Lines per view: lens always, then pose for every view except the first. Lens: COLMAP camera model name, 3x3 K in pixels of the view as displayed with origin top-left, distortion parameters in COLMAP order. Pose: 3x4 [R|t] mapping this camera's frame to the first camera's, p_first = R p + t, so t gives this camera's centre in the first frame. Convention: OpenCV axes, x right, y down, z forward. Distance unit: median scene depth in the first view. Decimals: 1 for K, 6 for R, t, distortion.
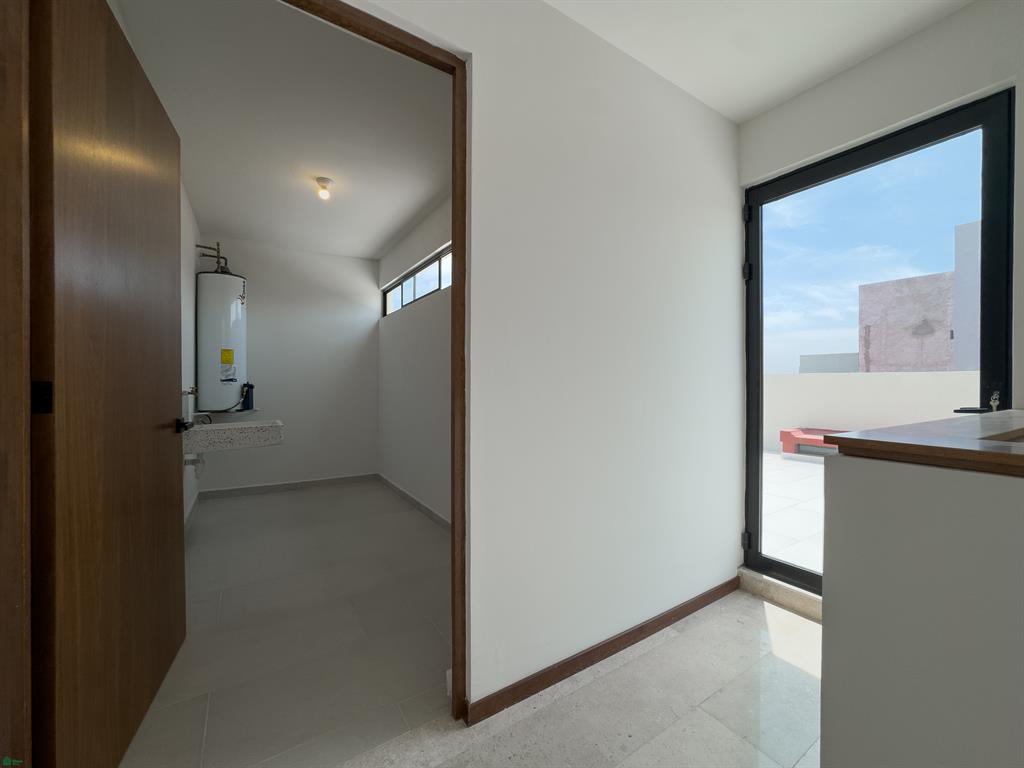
lens RADIAL K [[413.2, 0, 510.5], [0, 413.2, 386.9], [0, 0, 1]] dist [-0.013601, 0.000259]
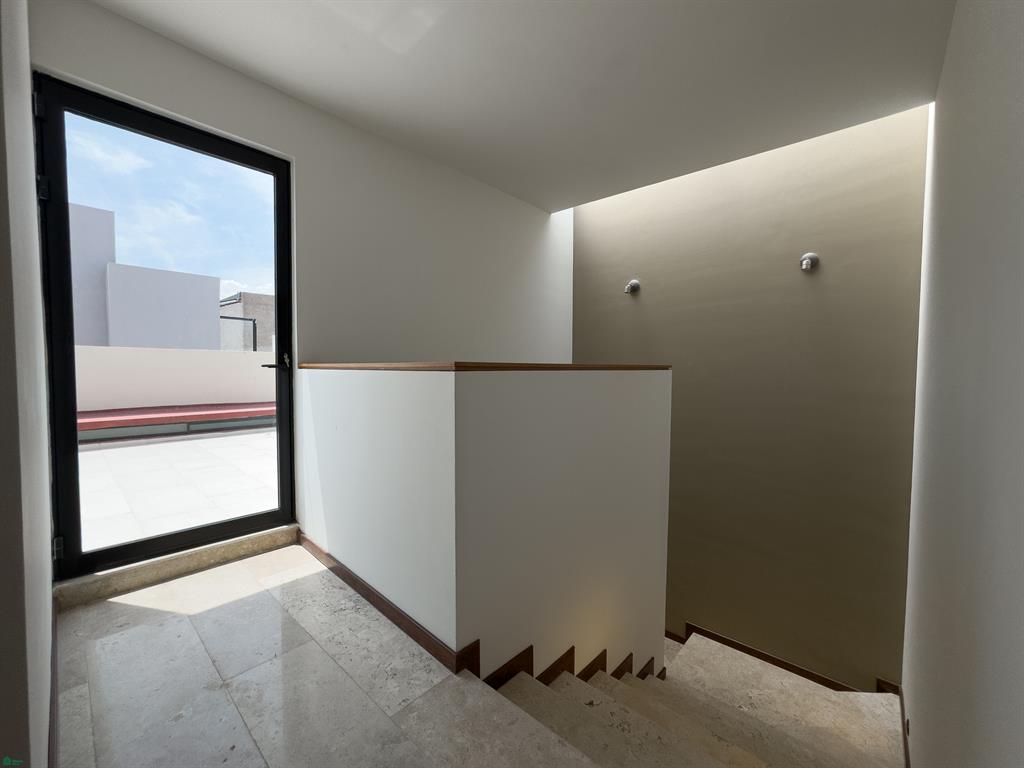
lens RADIAL K [[413.2, 0, 510.5], [0, 413.2, 386.9], [0, 0, 1]] dist [-0.013601, 0.000259]
pose [[-0.303973, -0.042886, 0.951715, -0.418531], [0.001646, 0.998961, 0.045541, 0.050870], [-0.952679, 0.015409, -0.303587, 0.468813]]
